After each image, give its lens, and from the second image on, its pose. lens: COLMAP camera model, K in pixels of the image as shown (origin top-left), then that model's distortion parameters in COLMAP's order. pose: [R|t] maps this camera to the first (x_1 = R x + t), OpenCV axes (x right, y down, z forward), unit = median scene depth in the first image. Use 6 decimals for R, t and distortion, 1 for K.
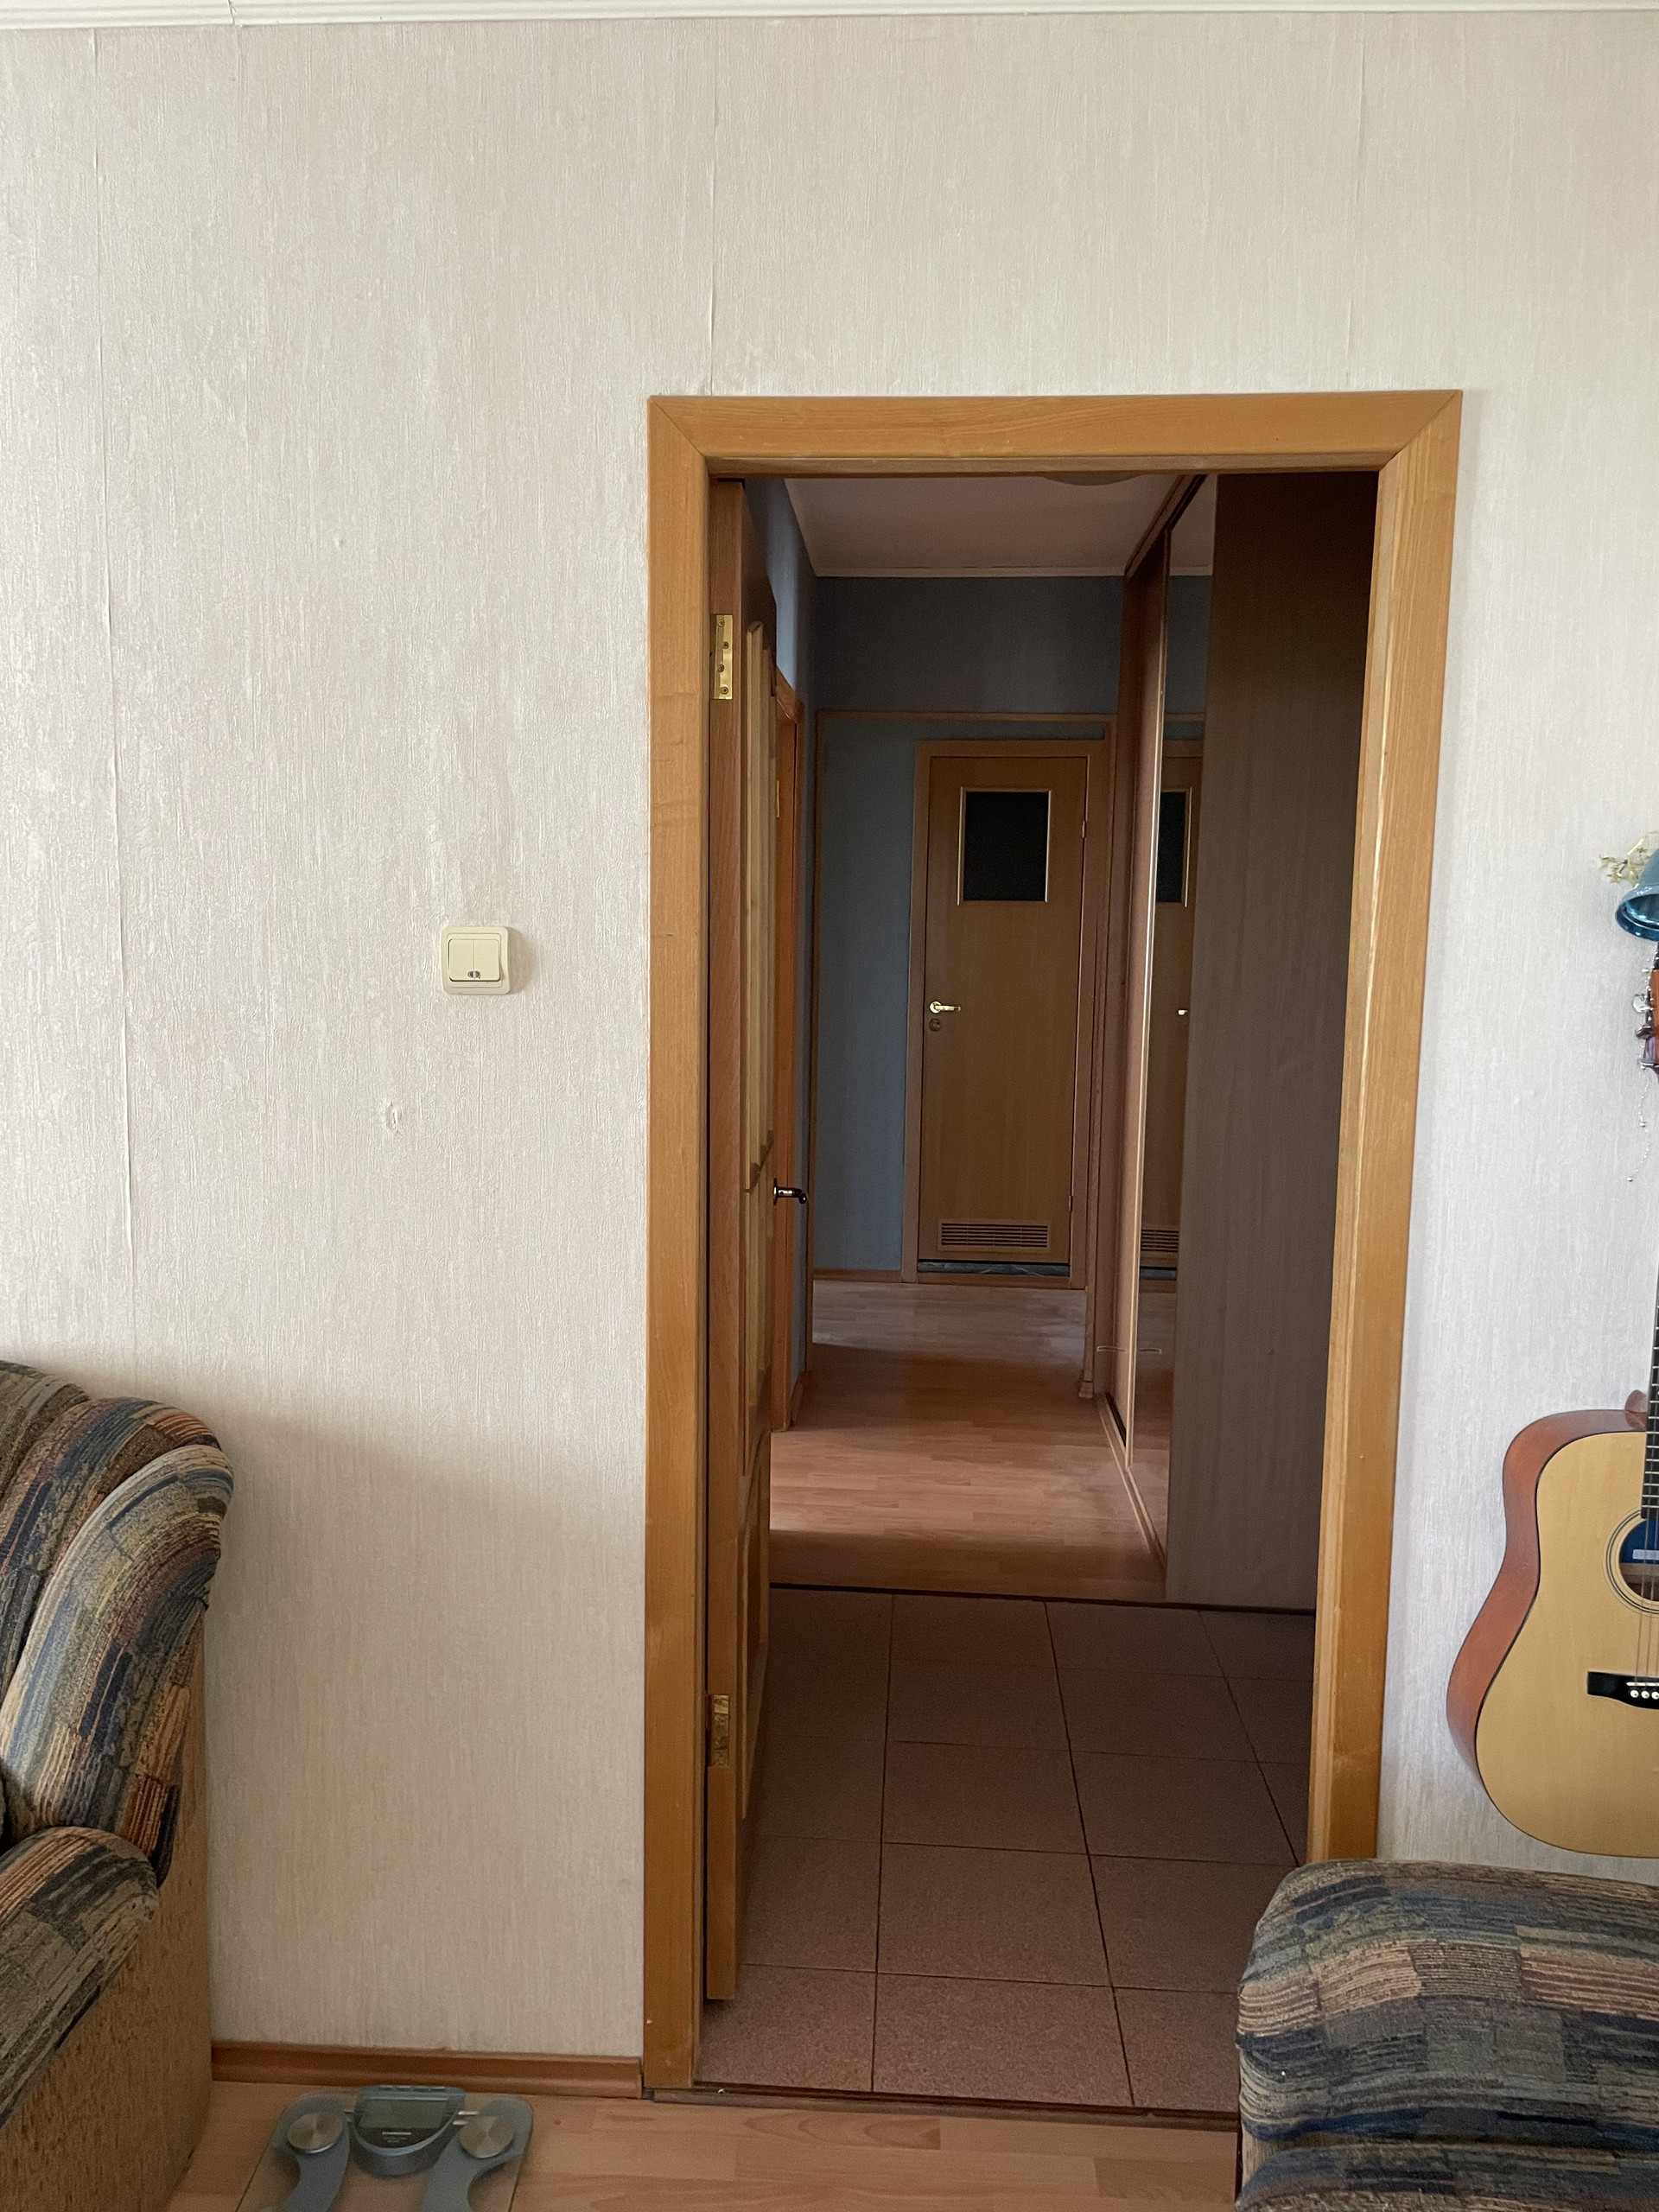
lens RADIAL K [[1655.2, 0, 830.9], [0, 1655.2, 1109.2], [0, 0, 1]] dist [0.059977, -0.074812]
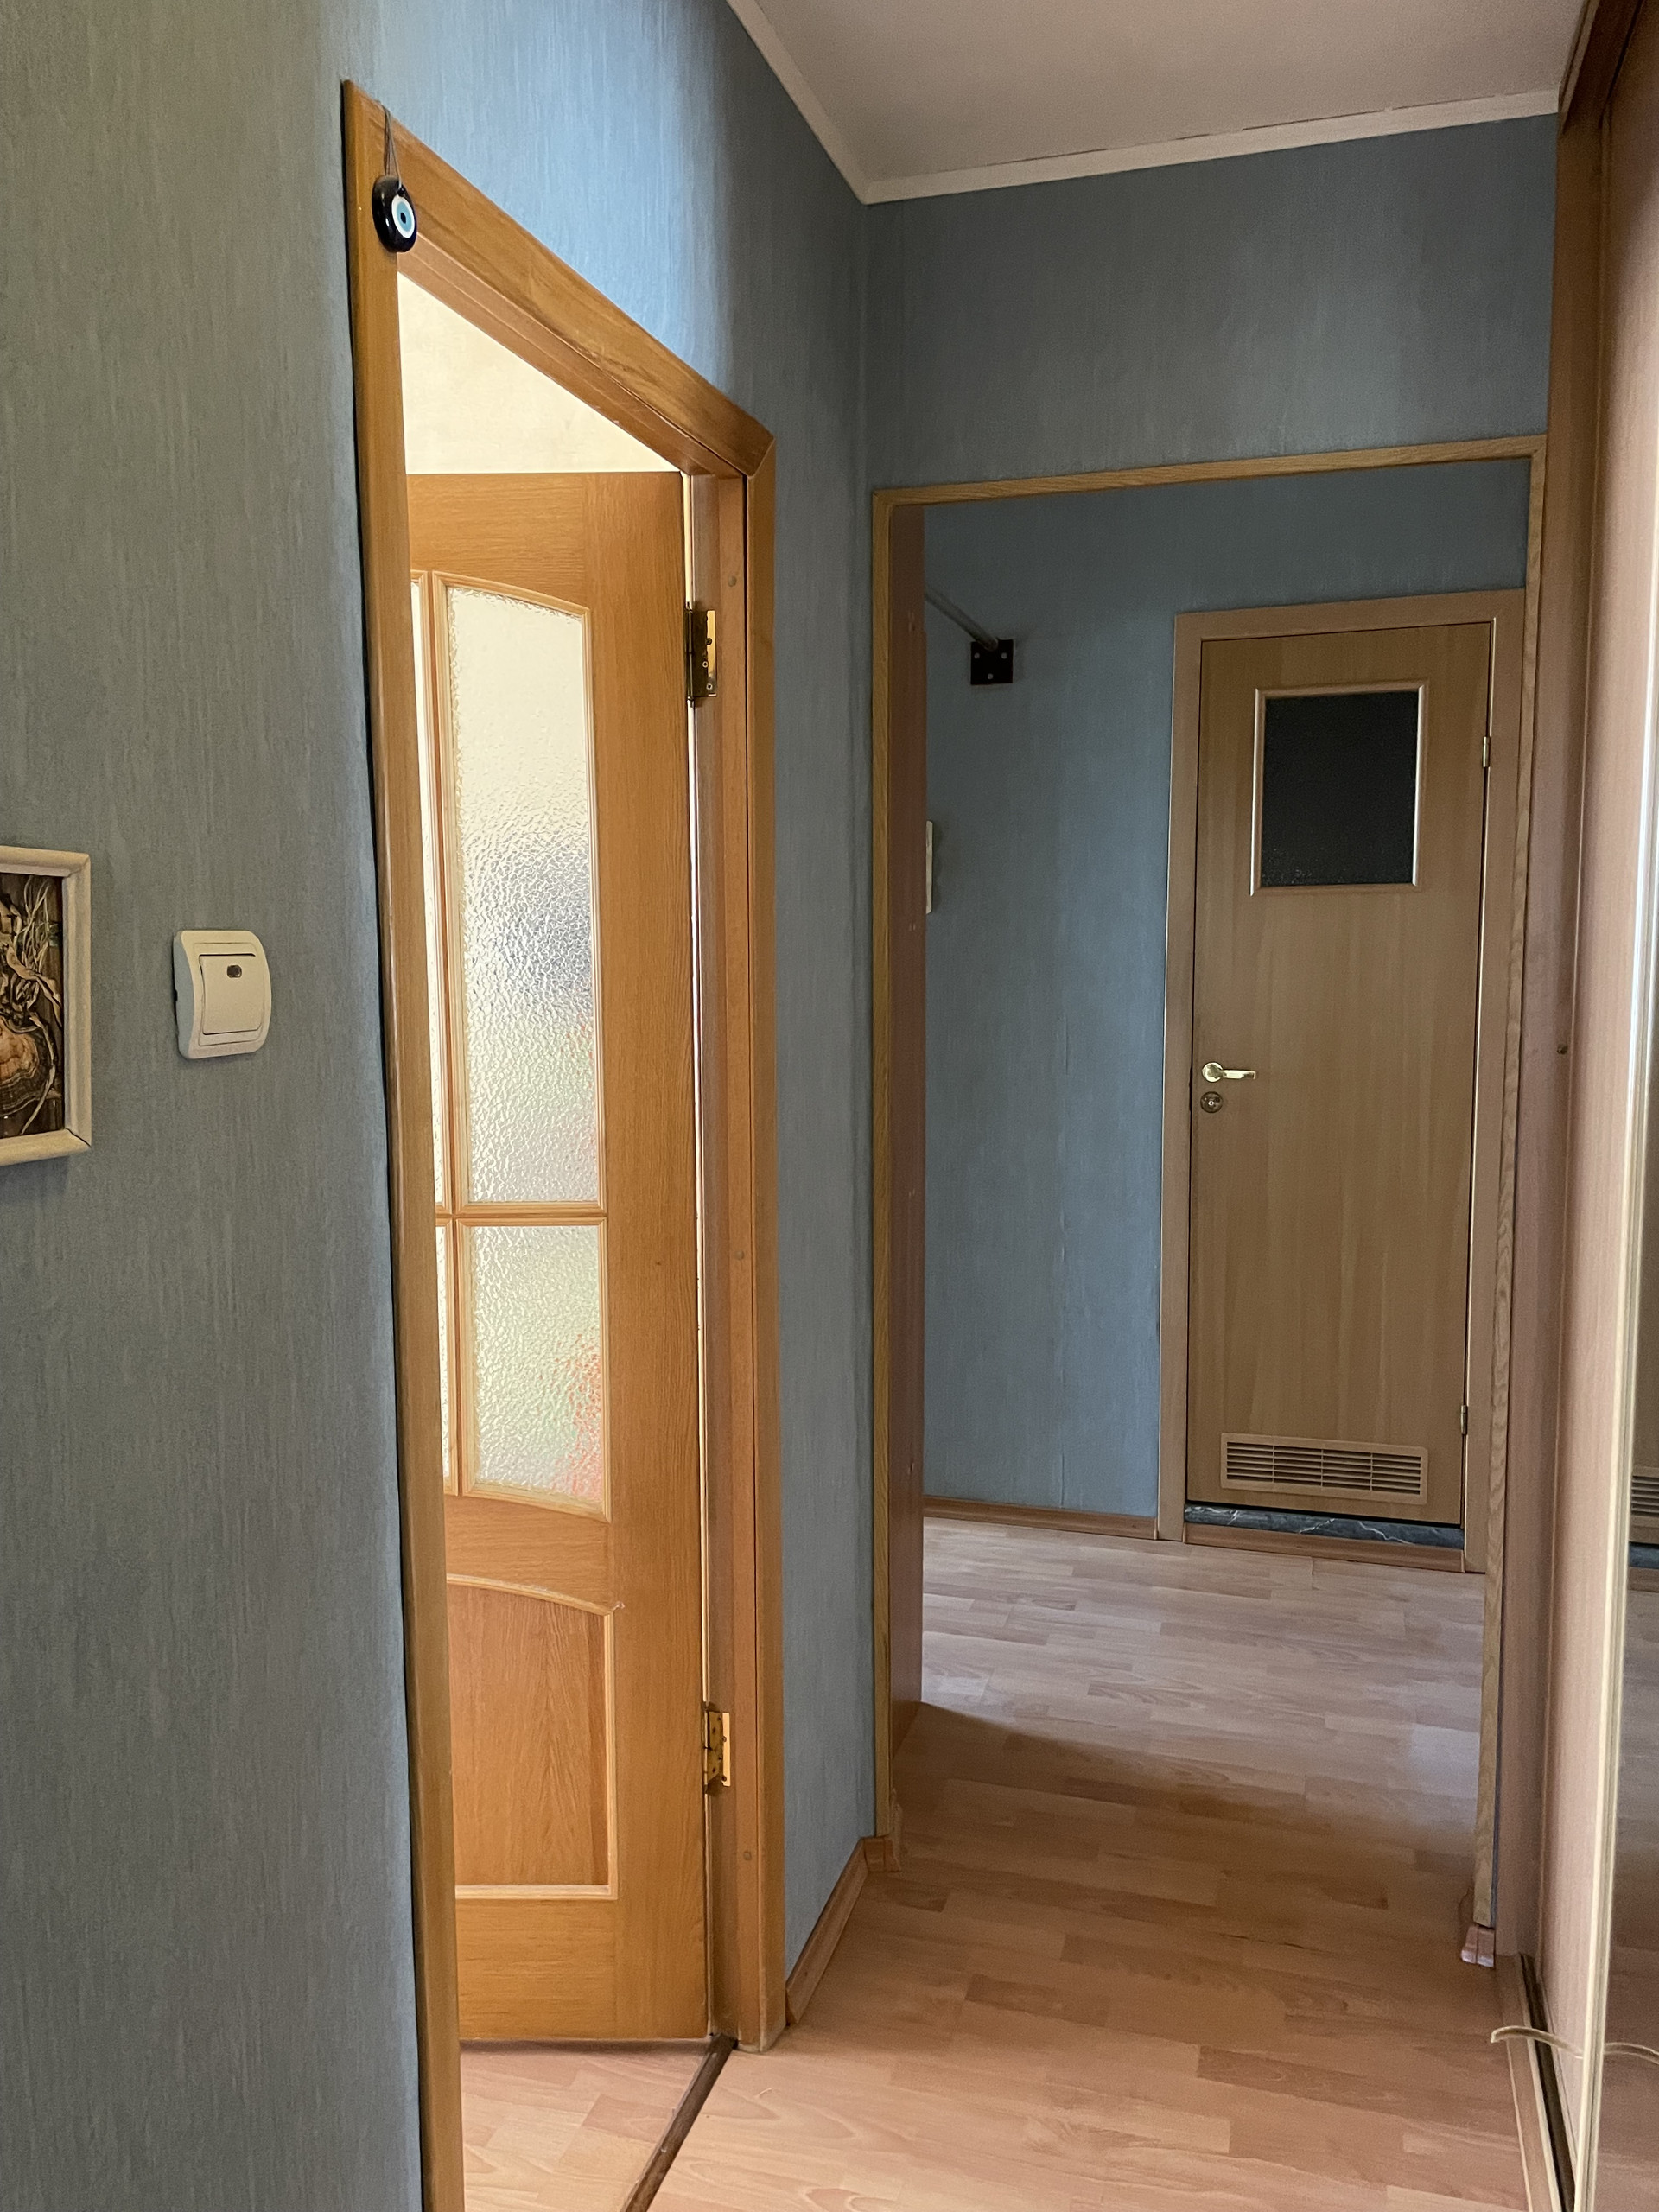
lens RADIAL K [[1655.2, 0, 824.7], [0, 1655.2, 1103.1], [0, 0, 1]] dist [0.059977, -0.074812]
pose [[0.970573, -0.002651, -0.240794, 0.072085], [-0.000973, 0.999888, -0.014930, -0.042053], [0.240807, 0.014725, 0.970461, 0.403941]]
